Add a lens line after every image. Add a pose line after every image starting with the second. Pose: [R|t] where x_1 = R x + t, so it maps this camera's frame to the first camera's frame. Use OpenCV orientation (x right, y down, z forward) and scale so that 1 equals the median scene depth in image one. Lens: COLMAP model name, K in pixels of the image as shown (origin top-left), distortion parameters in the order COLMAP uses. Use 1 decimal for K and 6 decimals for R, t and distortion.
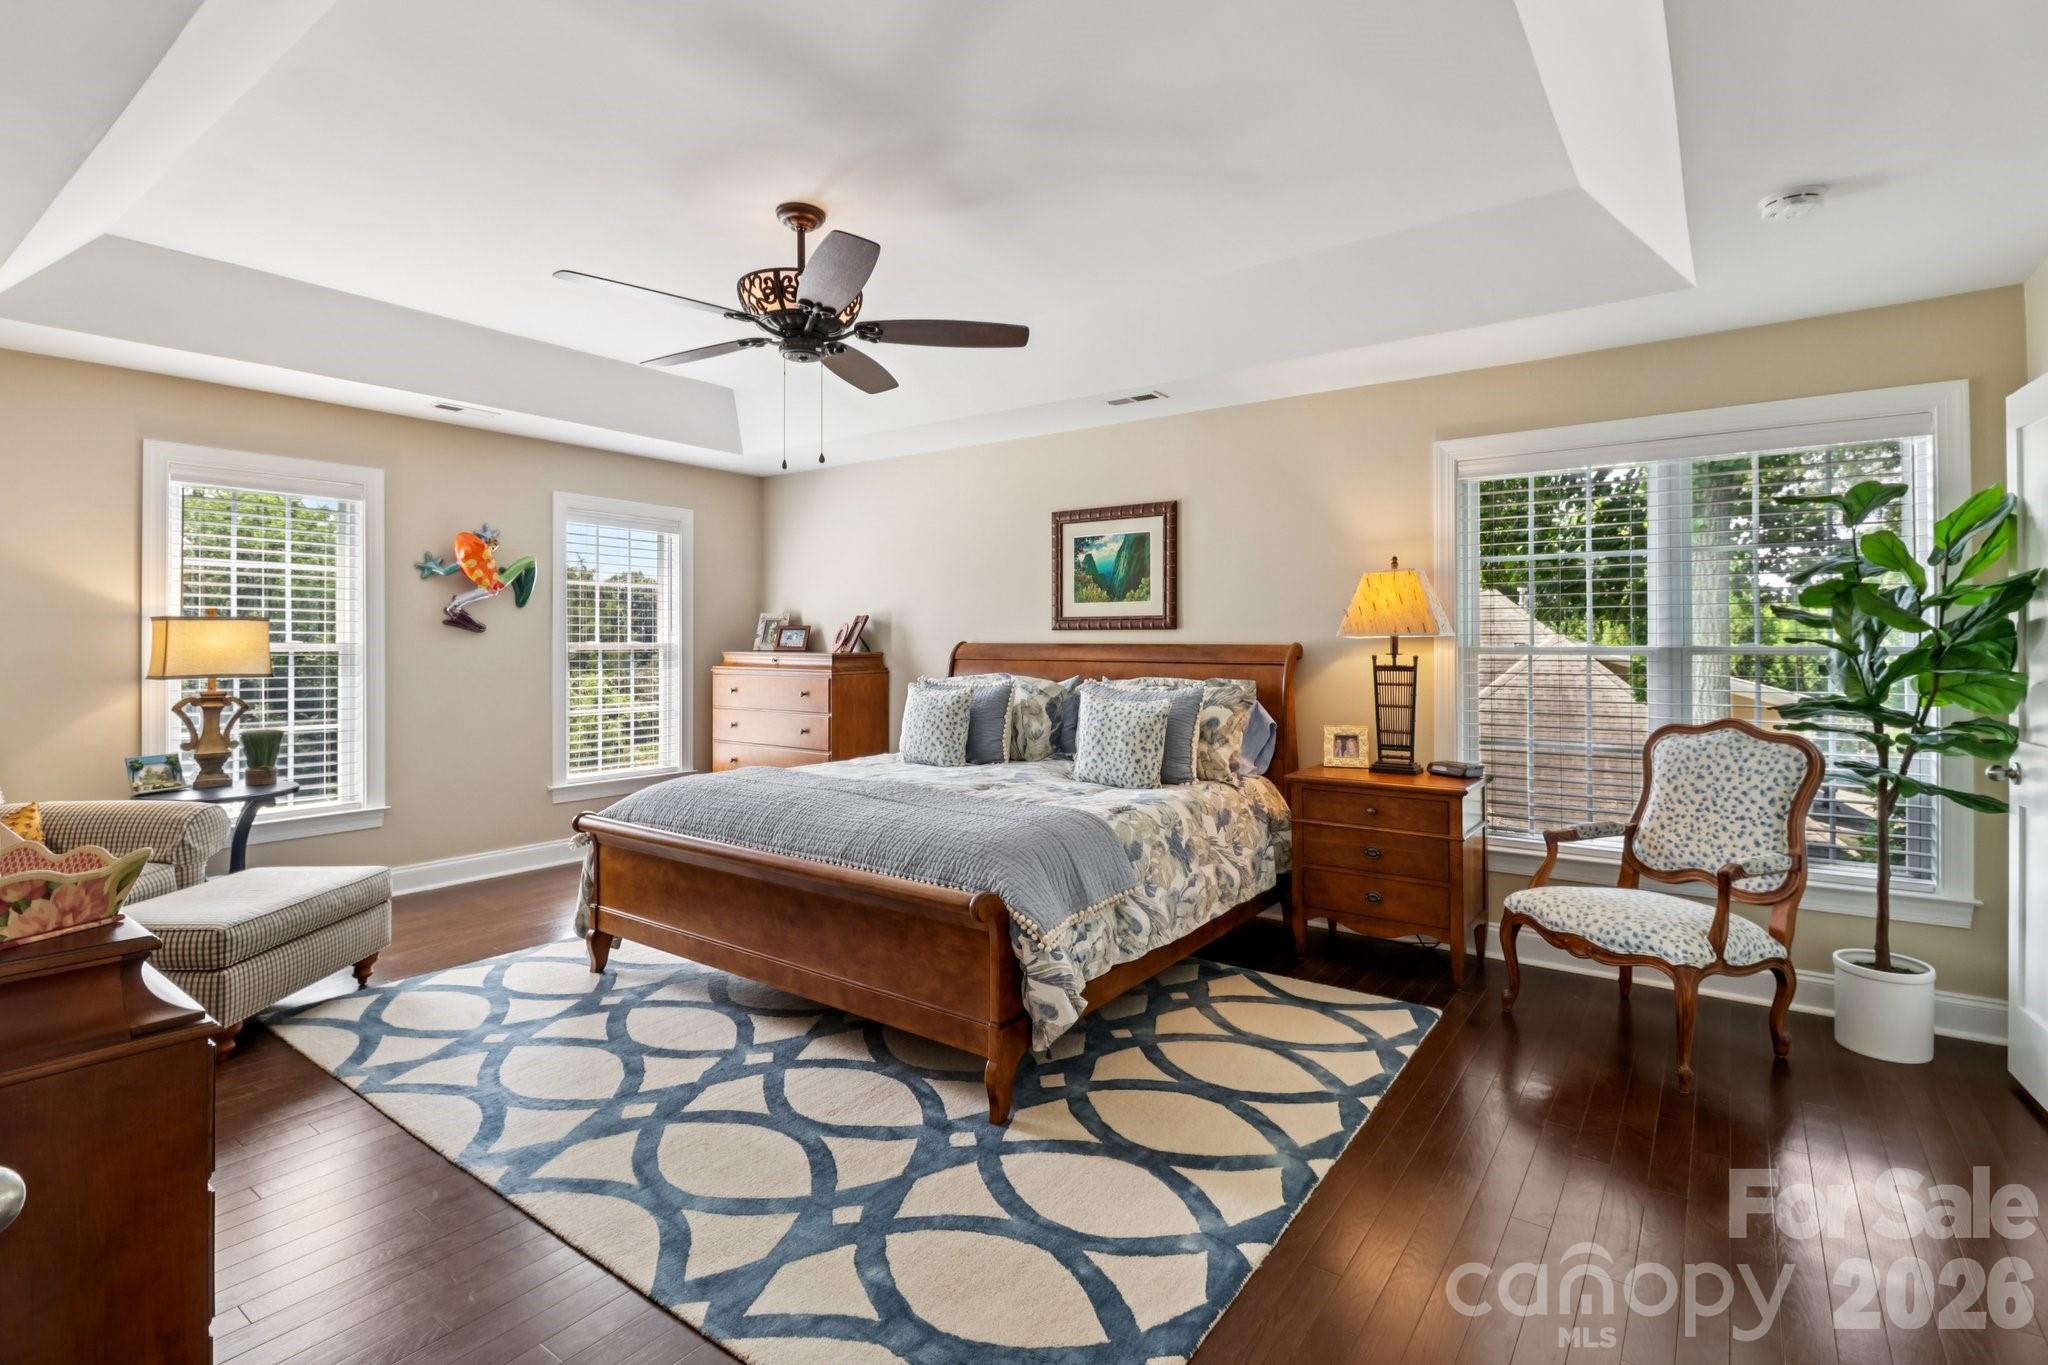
lens RADIAL K [[946.7, 0, 1046.4], [0, 946.7, 657.3], [0, 0, 1]] dist [0.018448, -0.014756]
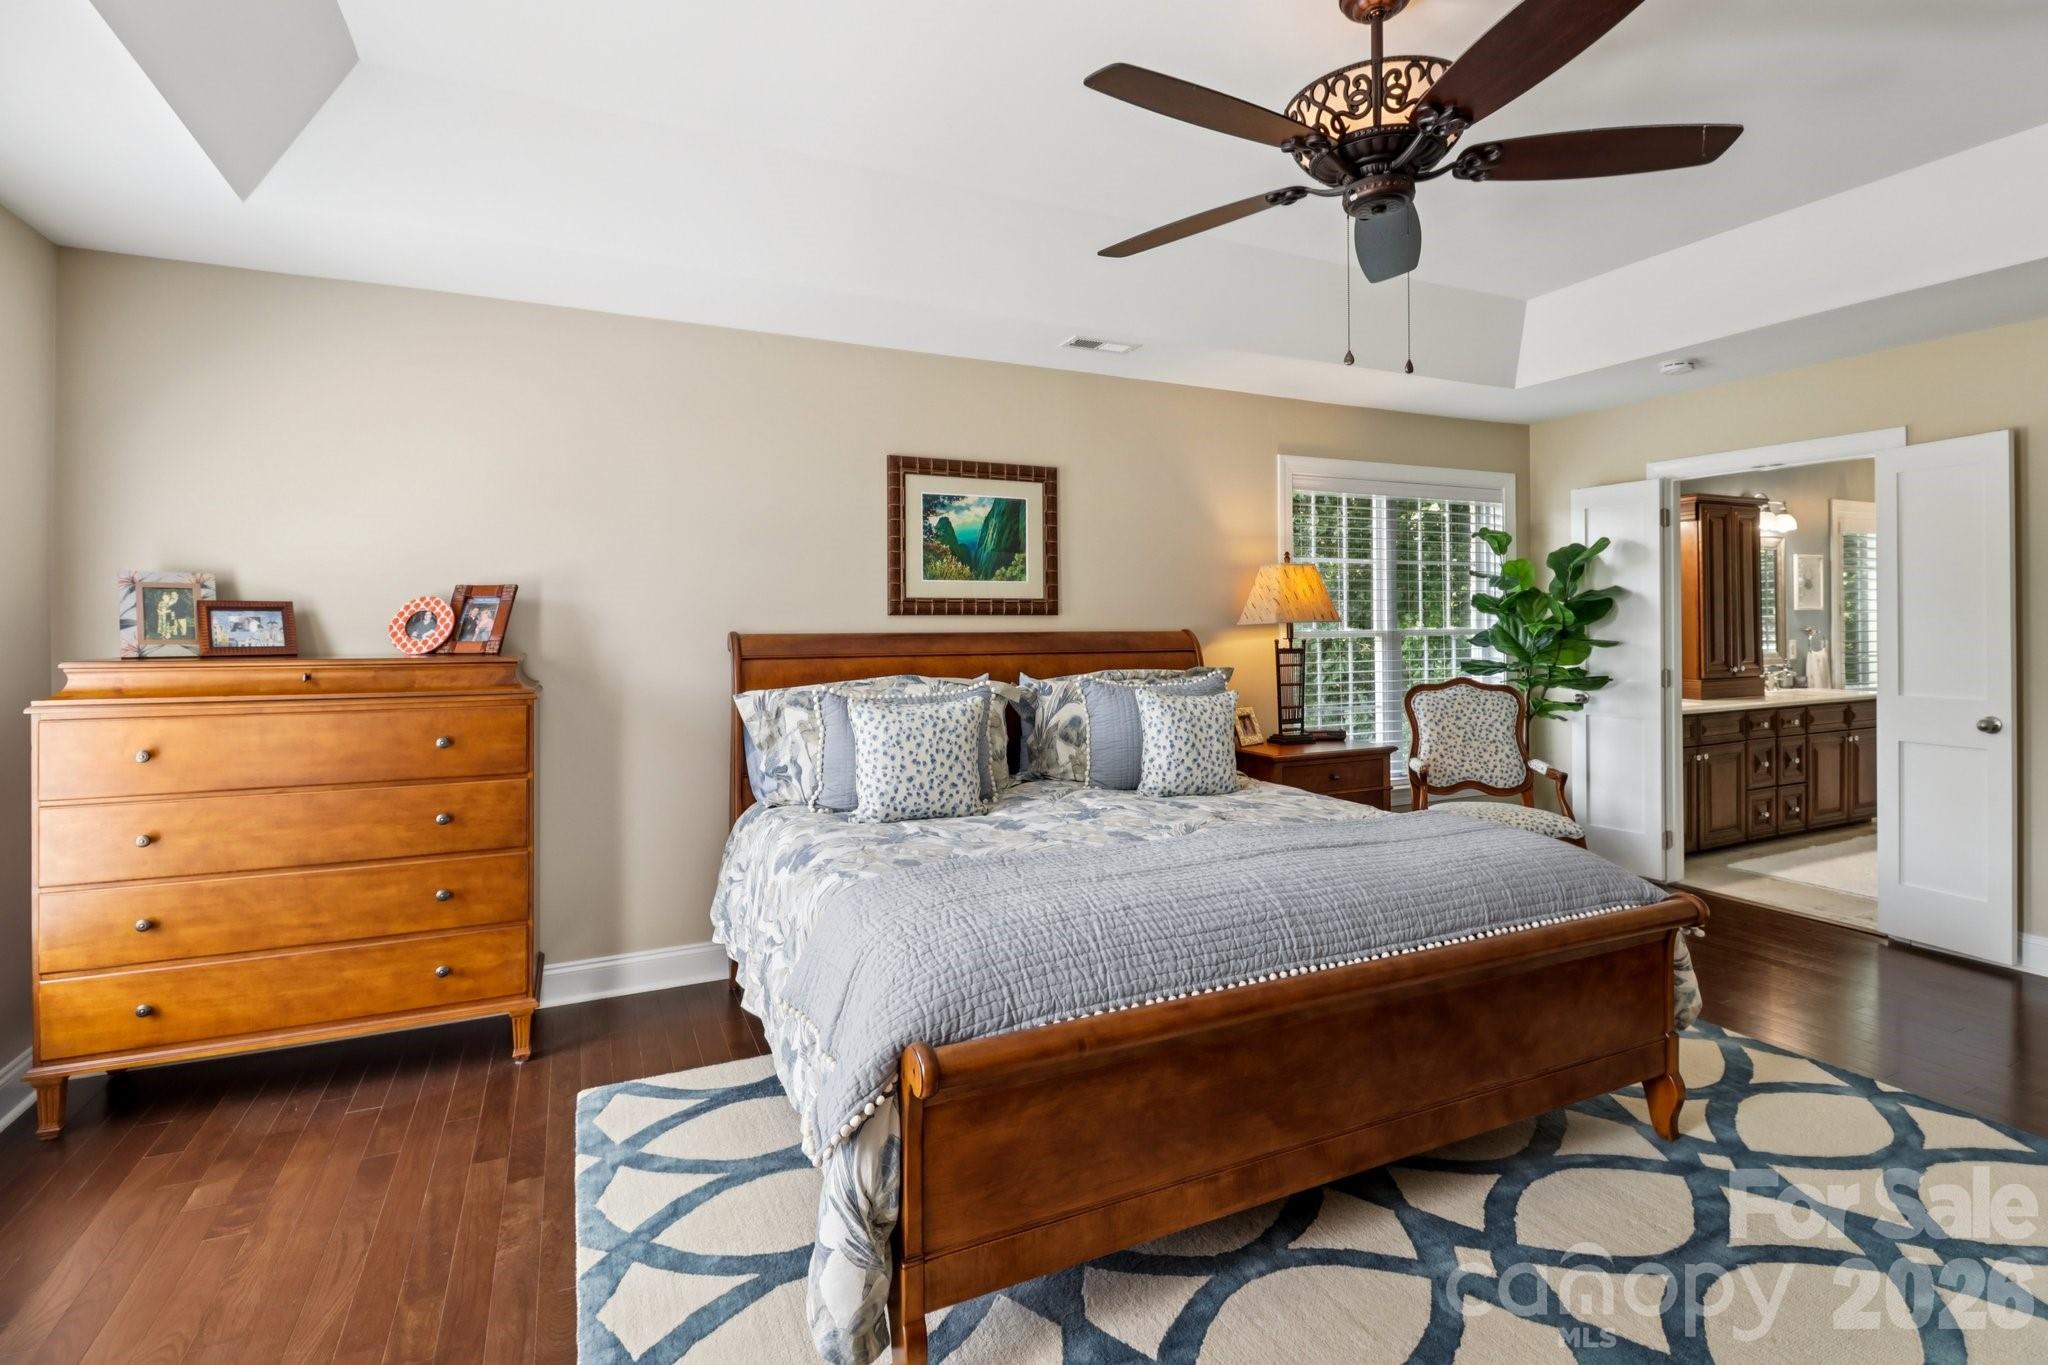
lens RADIAL K [[949.0, 0, 1050.0], [0, 949.0, 647.2], [0, 0, 1]] dist [0.011547, -0.016099]
pose [[0.496070, -0.021263, 0.868022, -0.742769], [0.021848, 0.999689, 0.012003, -0.012682], [-0.868008, 0.013010, 0.496380, 0.678456]]
